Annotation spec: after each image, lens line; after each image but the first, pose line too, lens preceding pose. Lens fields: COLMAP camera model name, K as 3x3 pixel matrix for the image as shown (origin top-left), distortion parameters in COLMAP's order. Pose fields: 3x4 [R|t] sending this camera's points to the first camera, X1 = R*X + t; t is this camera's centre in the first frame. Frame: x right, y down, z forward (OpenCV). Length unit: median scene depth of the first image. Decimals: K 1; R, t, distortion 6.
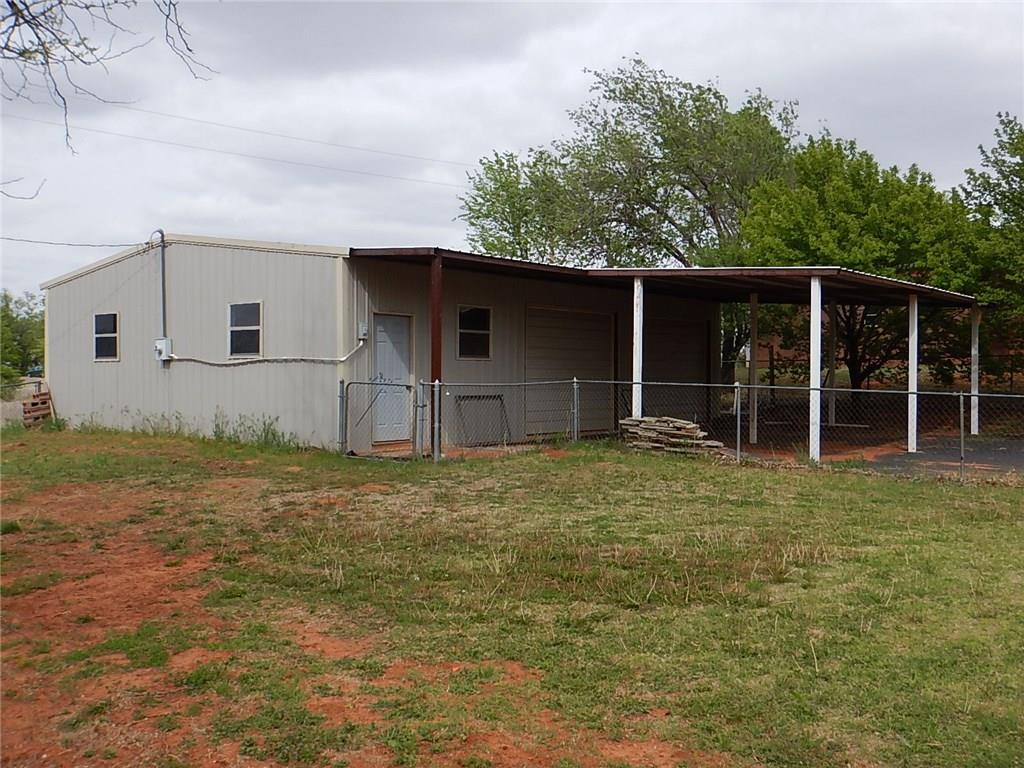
lens RADIAL K [[1015.3, 0, 512.1], [0, 1015.3, 382.2], [0, 0, 1]] dist [-0.007317, 0.000000]
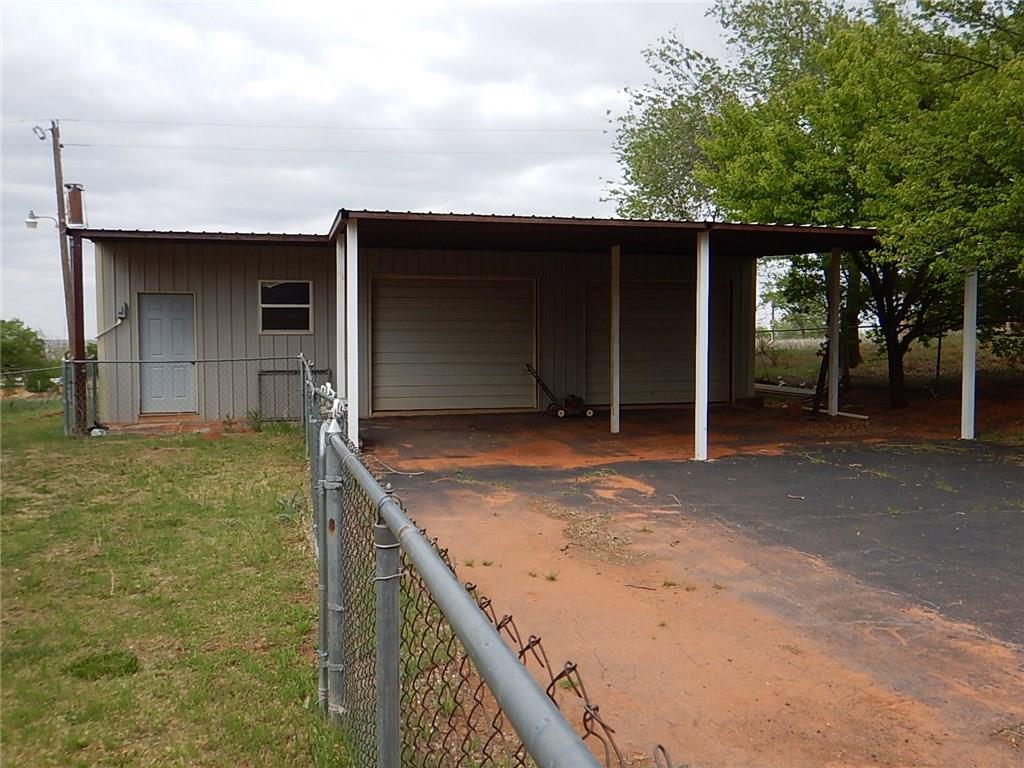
lens RADIAL K [[865.2, 0, 512.0], [0, 865.2, 384.2], [0, 0, 1]] dist [0.000727, 0.000054]
pose [[0.796921, 0.025250, -0.603556, 0.671408], [0.000997, 0.999070, 0.043113, -0.009537], [0.604083, -0.034959, 0.796154, 0.459773]]
